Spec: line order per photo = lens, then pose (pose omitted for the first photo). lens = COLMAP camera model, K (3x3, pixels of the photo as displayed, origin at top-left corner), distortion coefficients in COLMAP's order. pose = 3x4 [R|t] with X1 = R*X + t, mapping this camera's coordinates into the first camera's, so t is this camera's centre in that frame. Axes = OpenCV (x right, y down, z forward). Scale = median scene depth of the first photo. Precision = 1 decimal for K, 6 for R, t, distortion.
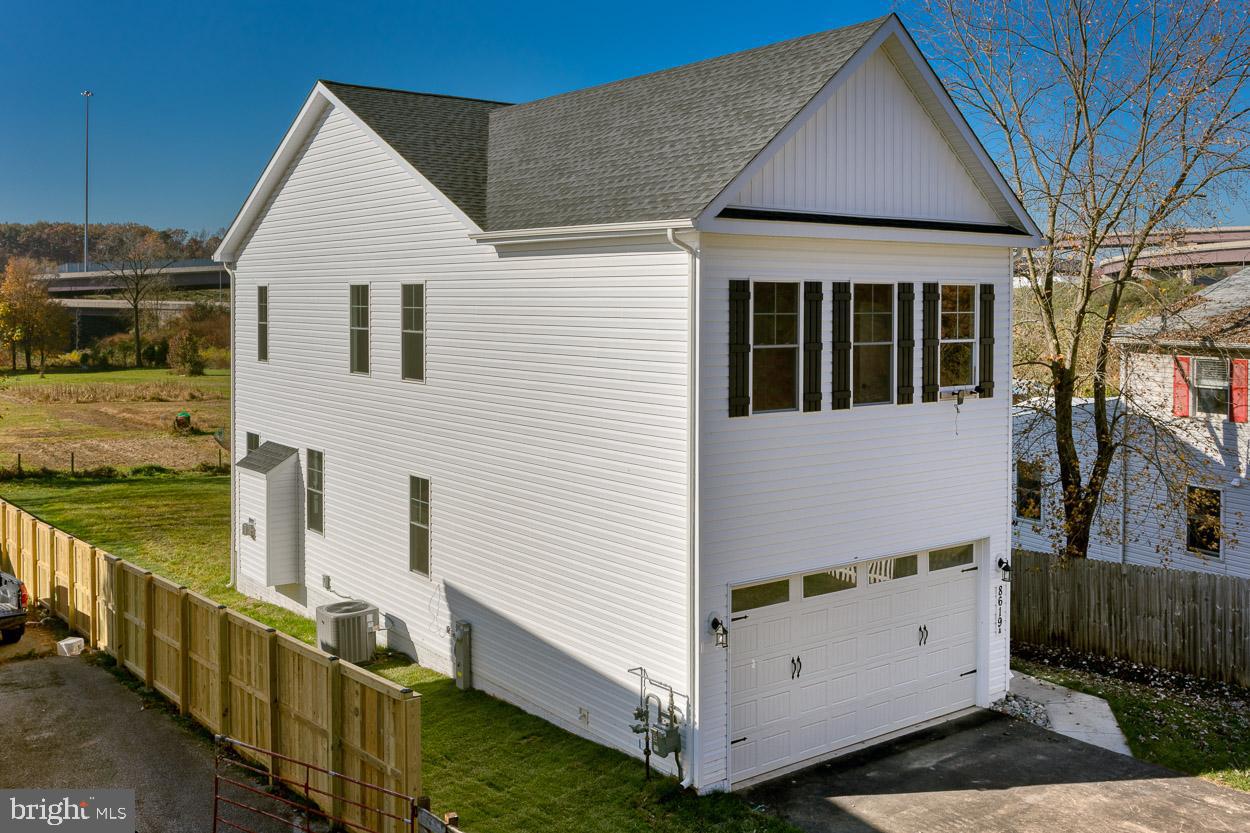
lens RADIAL K [[1223.2, 0, 626.7], [0, 1223.2, 405.1], [0, 0, 1]] dist [0.074503, 0.000000]
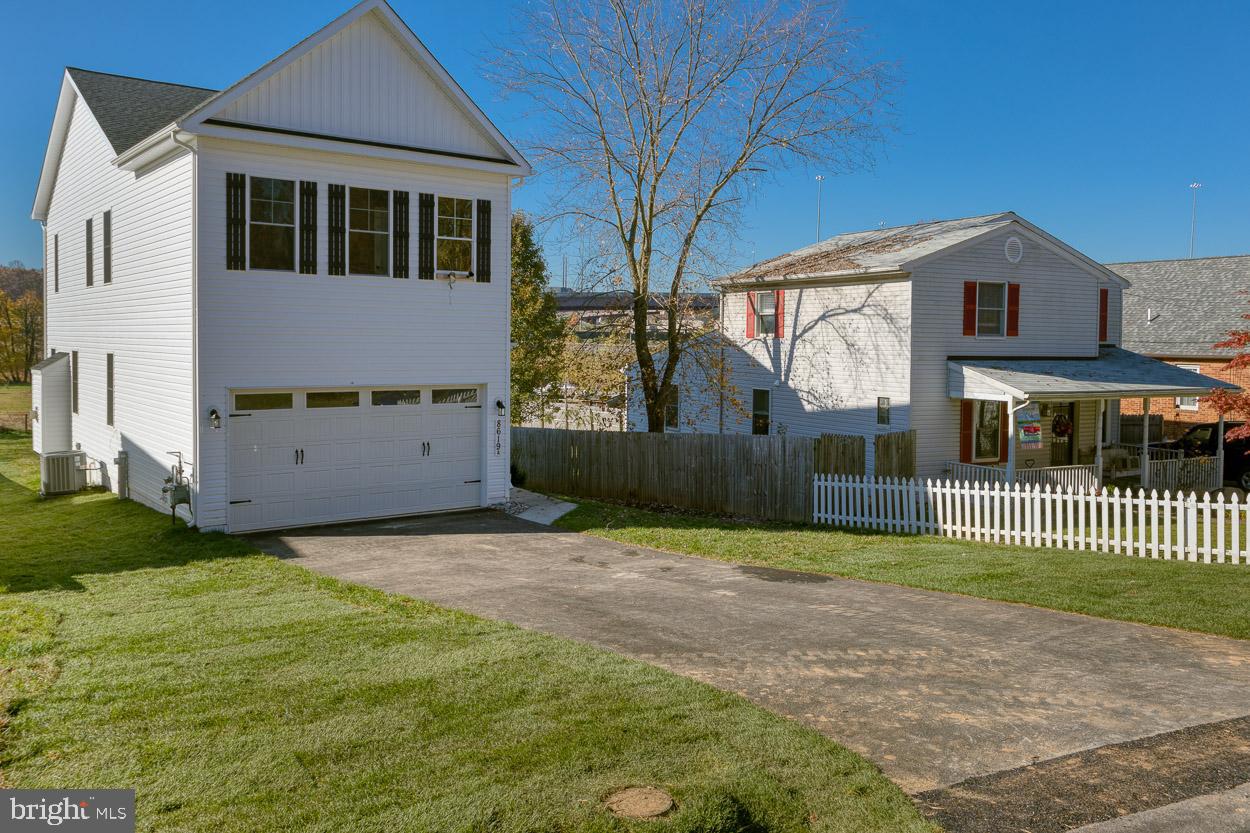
lens RADIAL K [[1061.5, 0, 624.9], [0, 1061.5, 407.6], [0, 0, 1]] dist [-0.003462, -0.006215]
pose [[0.999861, 0.008083, 0.014549, 0.456494], [-0.007831, 0.999819, -0.017361, 0.162578], [-0.014687, 0.017245, 0.999743, -0.204888]]
